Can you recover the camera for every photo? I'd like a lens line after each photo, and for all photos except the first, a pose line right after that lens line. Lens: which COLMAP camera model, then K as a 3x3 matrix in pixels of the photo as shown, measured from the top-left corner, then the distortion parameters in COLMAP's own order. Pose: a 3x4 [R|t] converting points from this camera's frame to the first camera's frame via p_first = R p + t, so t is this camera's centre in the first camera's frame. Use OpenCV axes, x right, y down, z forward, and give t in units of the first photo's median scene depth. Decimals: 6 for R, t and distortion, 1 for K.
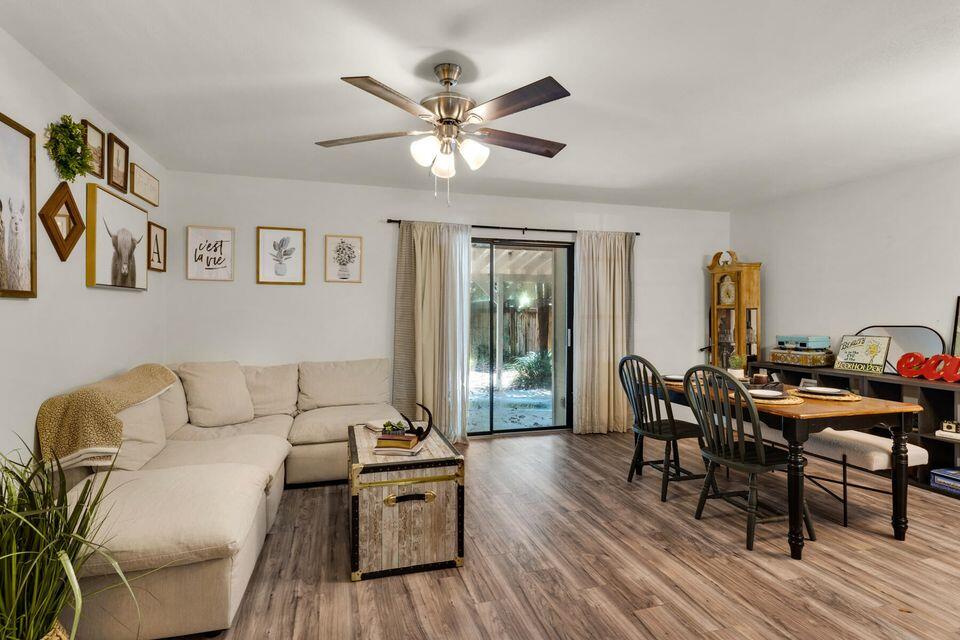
lens RADIAL K [[485.9, 0, 478.6], [0, 485.9, 312.5], [0, 0, 1]] dist [-0.001069, -0.000509]
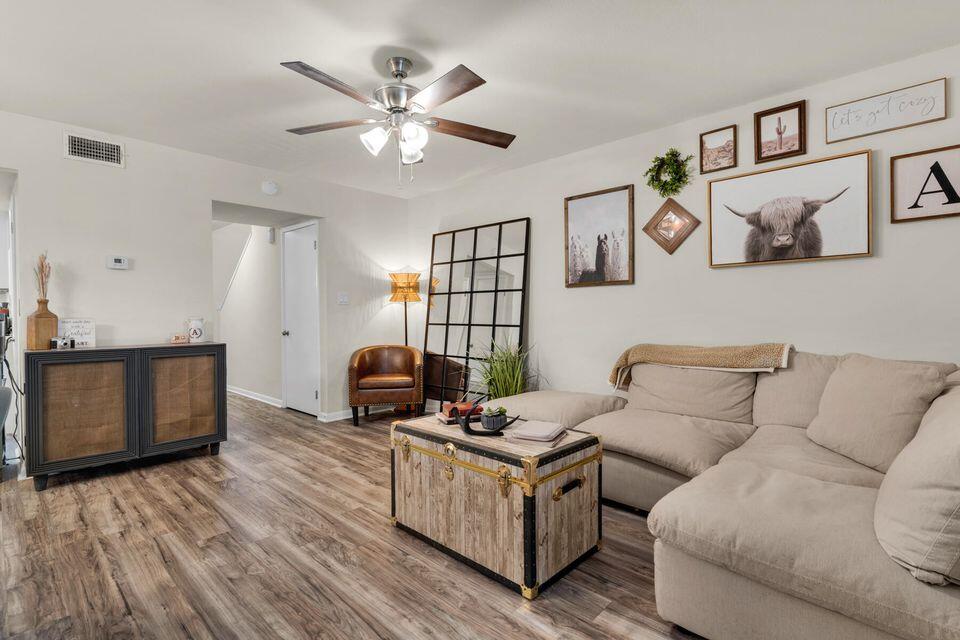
lens RADIAL K [[465.8, 0, 482.8], [0, 465.8, 316.8], [0, 0, 1]] dist [0.001603, -0.000769]
pose [[-0.865148, 0.007173, -0.501465, 0.266934], [0.003987, 0.999964, 0.007426, 0.057126], [0.501501, 0.004426, -0.865146, 1.743201]]
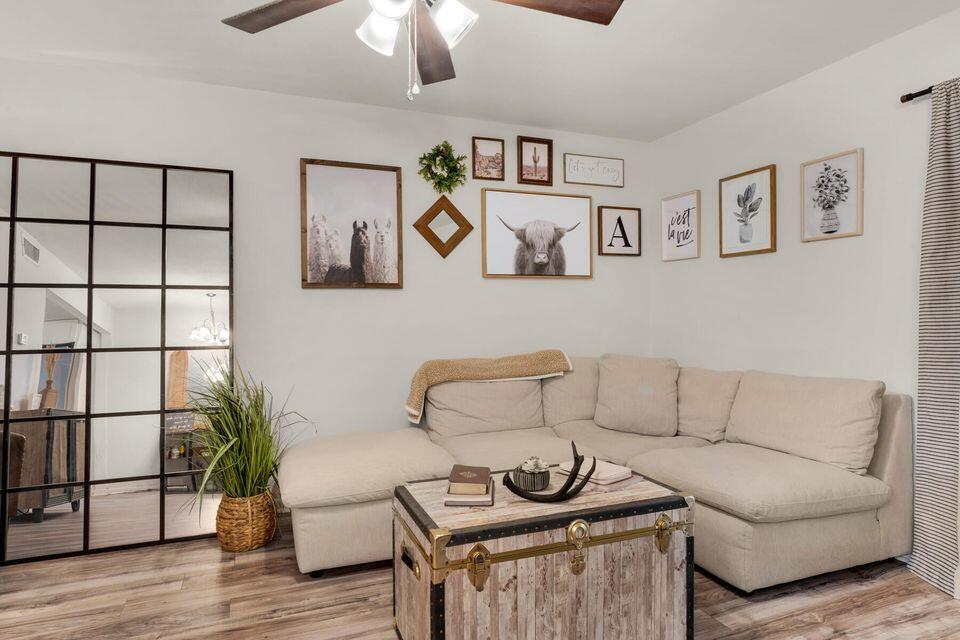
lens RADIAL K [[555.4, 0, 479.1], [0, 555.4, 319.1], [0, 0, 1]] dist [-0.008592, 0.000795]
pose [[0.094132, 0.003911, -0.995552, 0.540037], [0.006812, 0.999966, 0.004573, 0.042434], [0.995536, -0.007212, 0.094102, 0.878104]]
